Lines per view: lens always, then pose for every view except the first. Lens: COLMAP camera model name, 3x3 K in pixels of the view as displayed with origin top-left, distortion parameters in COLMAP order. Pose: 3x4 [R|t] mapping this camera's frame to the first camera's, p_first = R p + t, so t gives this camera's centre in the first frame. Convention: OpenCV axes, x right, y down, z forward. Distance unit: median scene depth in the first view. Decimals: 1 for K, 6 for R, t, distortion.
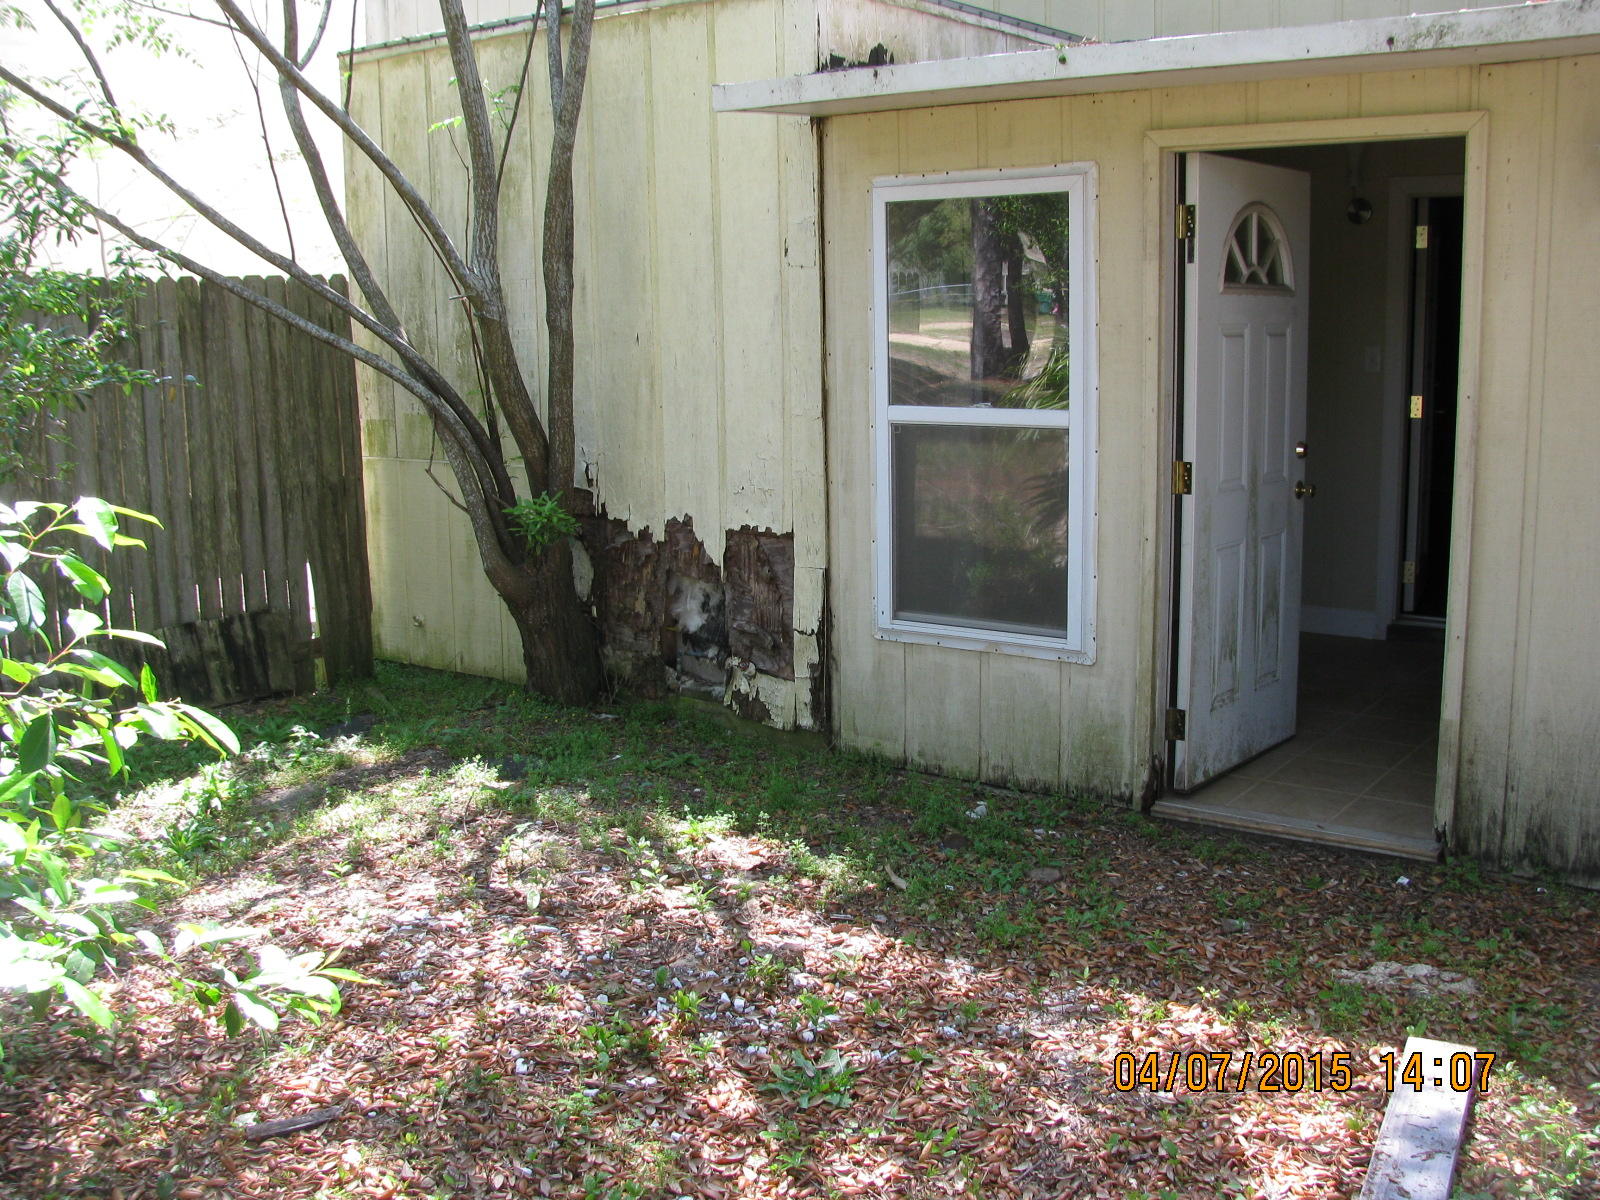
lens RADIAL K [[1655.1, 0, 817.1], [0, 1655.1, 595.3], [0, 0, 1]] dist [-0.215842, 0.264868]
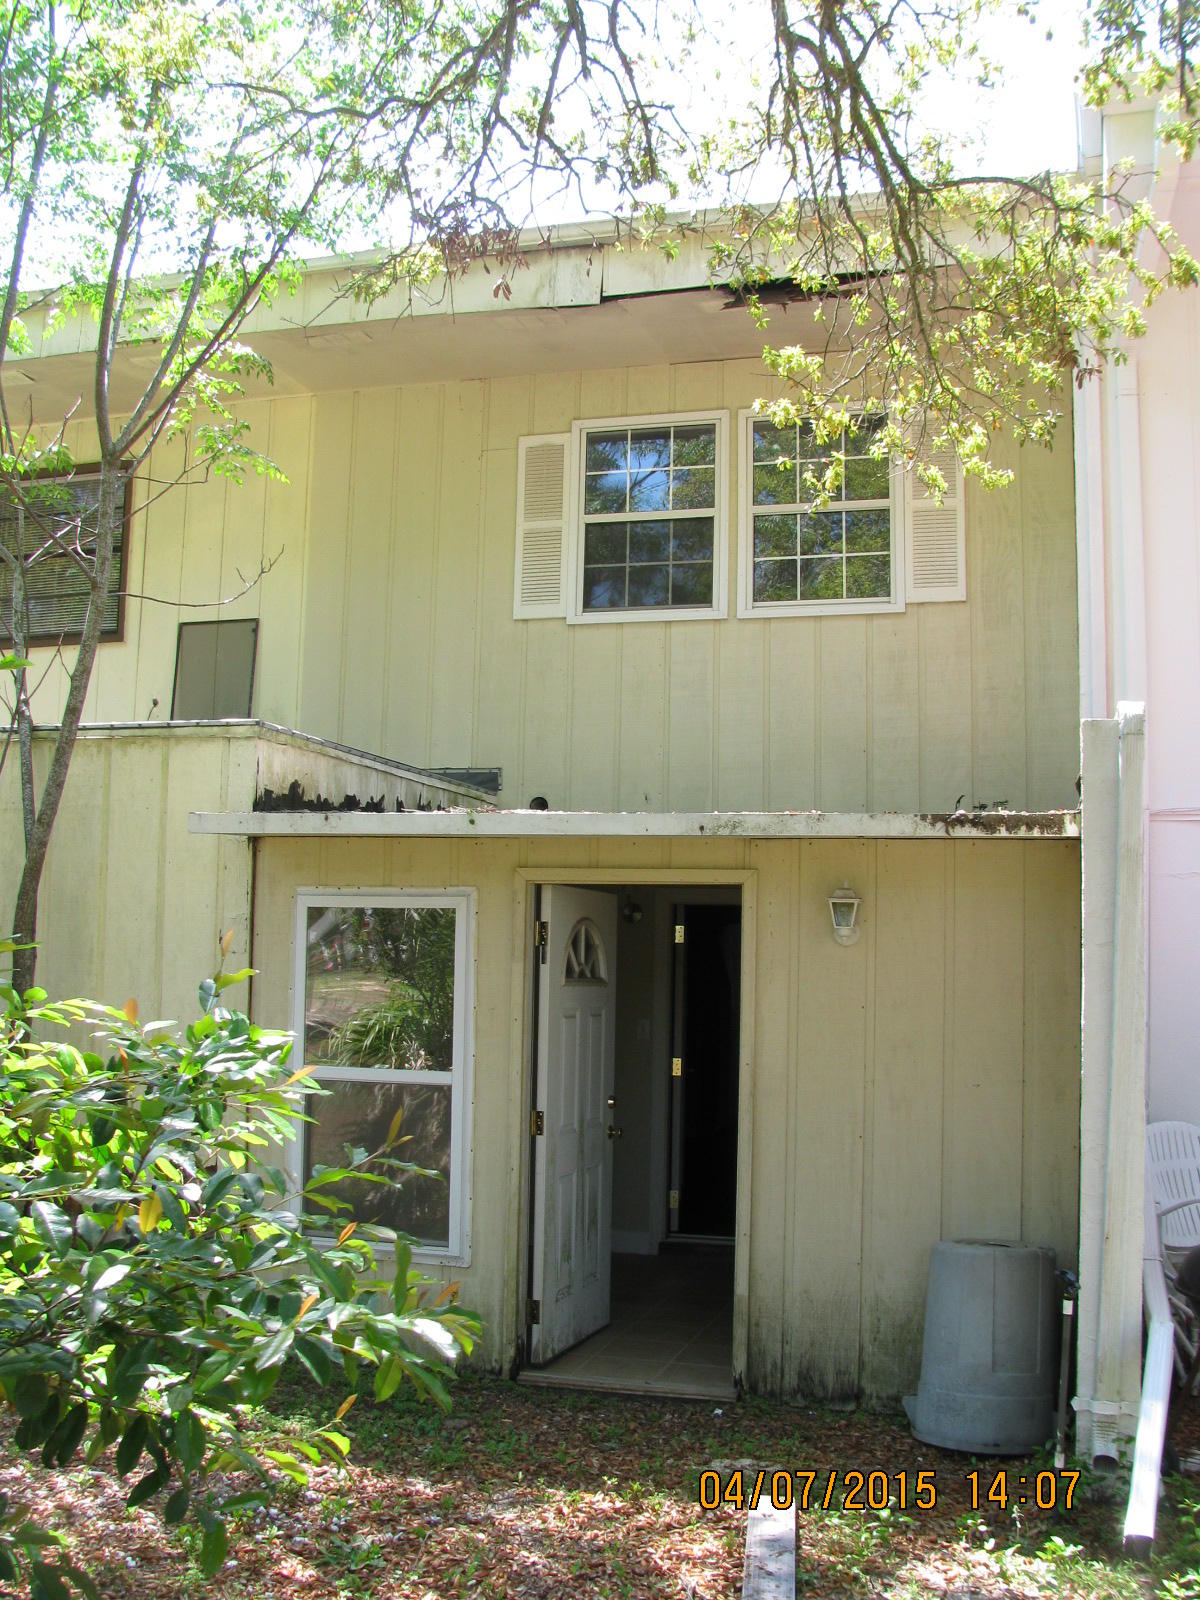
lens RADIAL K [[1655.1, 0, 600.0], [0, 1655.1, 800.0], [0, 0, 1]] dist [-0.215842, 0.264868]
pose [[0.939602, 0.067944, 0.335459, -0.229521], [0.023746, 0.964797, -0.261920, 0.030578], [-0.341445, 0.254067, 0.904912, -0.348963]]
